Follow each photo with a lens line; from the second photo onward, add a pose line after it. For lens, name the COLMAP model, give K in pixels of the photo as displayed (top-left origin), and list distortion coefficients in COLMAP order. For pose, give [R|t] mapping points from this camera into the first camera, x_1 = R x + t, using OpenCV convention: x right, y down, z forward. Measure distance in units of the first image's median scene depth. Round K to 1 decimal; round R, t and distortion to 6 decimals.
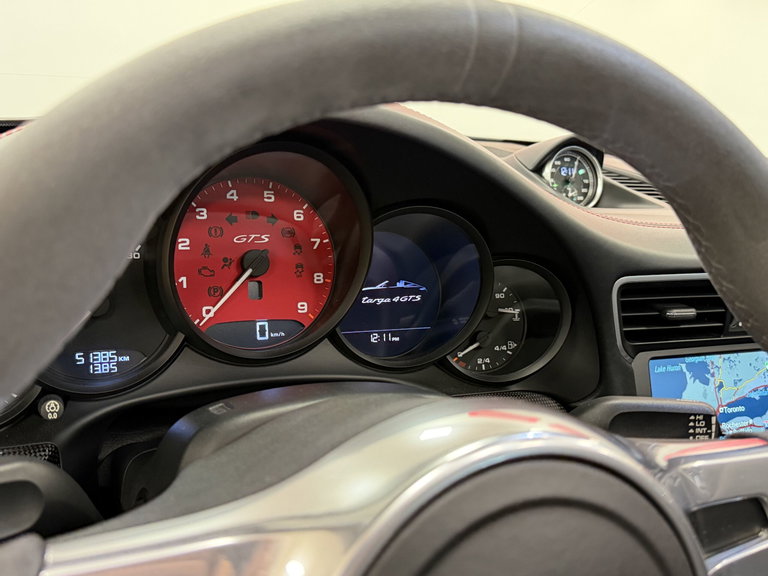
lens RADIAL K [[766.3, 0, 382.6], [0, 766.3, 274.9], [0, 0, 1]] dist [0.074764, 0.000000]
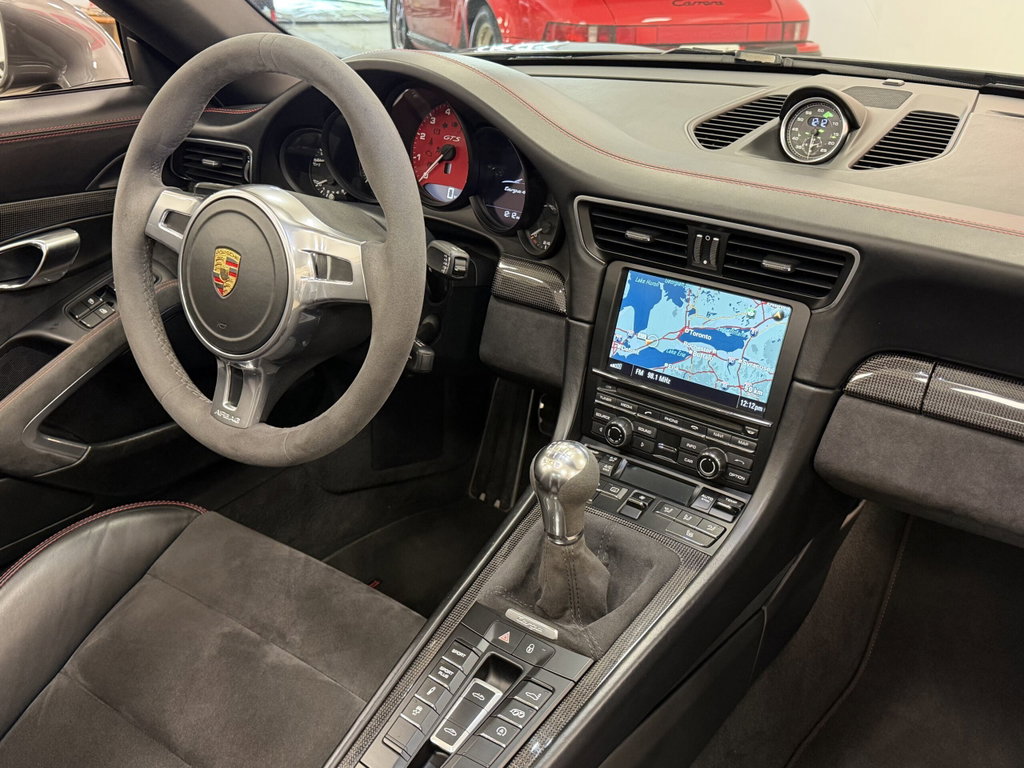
lens RADIAL K [[1021.7, 0, 513.3], [0, 1021.7, 387.1], [0, 0, 1]] dist [0.074764, 0.000000]
pose [[0.480529, 0.305684, -0.821979, 1.807135], [-0.167166, 0.952026, 0.256323, -0.118250], [0.860899, 0.014236, 0.508576, -0.054906]]
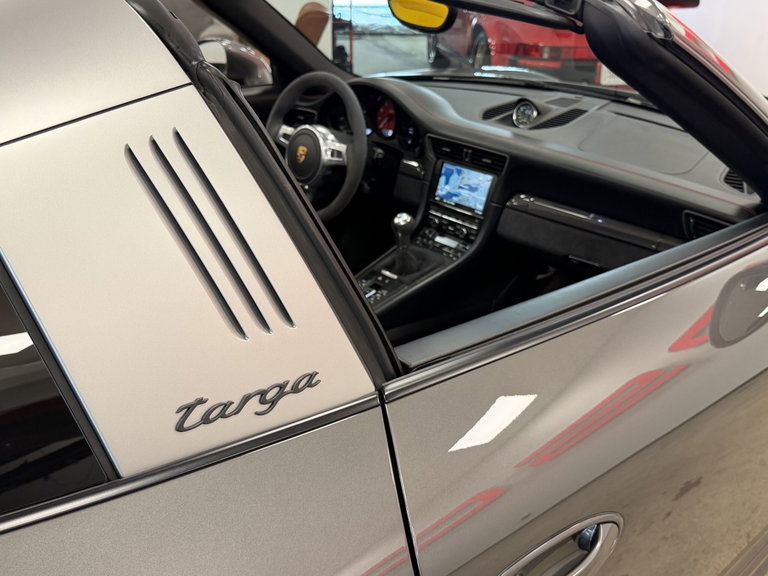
lens RADIAL K [[766.3, 0, 383.3], [0, 766.3, 304.9], [0, 0, 1]] dist [0.074764, 0.000000]
pose [[0.306283, 0.344416, -0.887451, 3.767491], [-0.205004, 0.934244, 0.291824, -0.263801], [0.929604, 0.092550, 0.356749, -0.484878]]
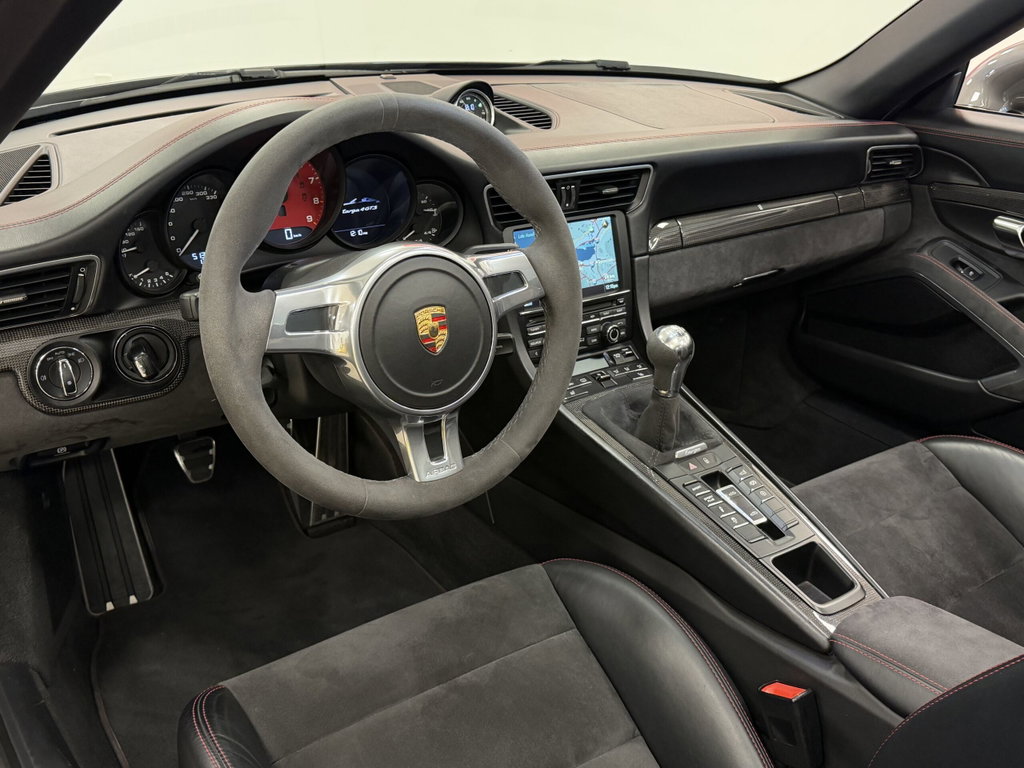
lens RADIAL K [[1021.7, 0, 526.5], [0, 1021.7, 388.0], [0, 0, 1]] dist [0.074764, 0.000000]
pose [[0.976955, -0.123628, 0.173995, -0.071170], [0.084961, 0.973057, 0.214342, -0.039002], [-0.195806, -0.194620, 0.961137, -1.317506]]
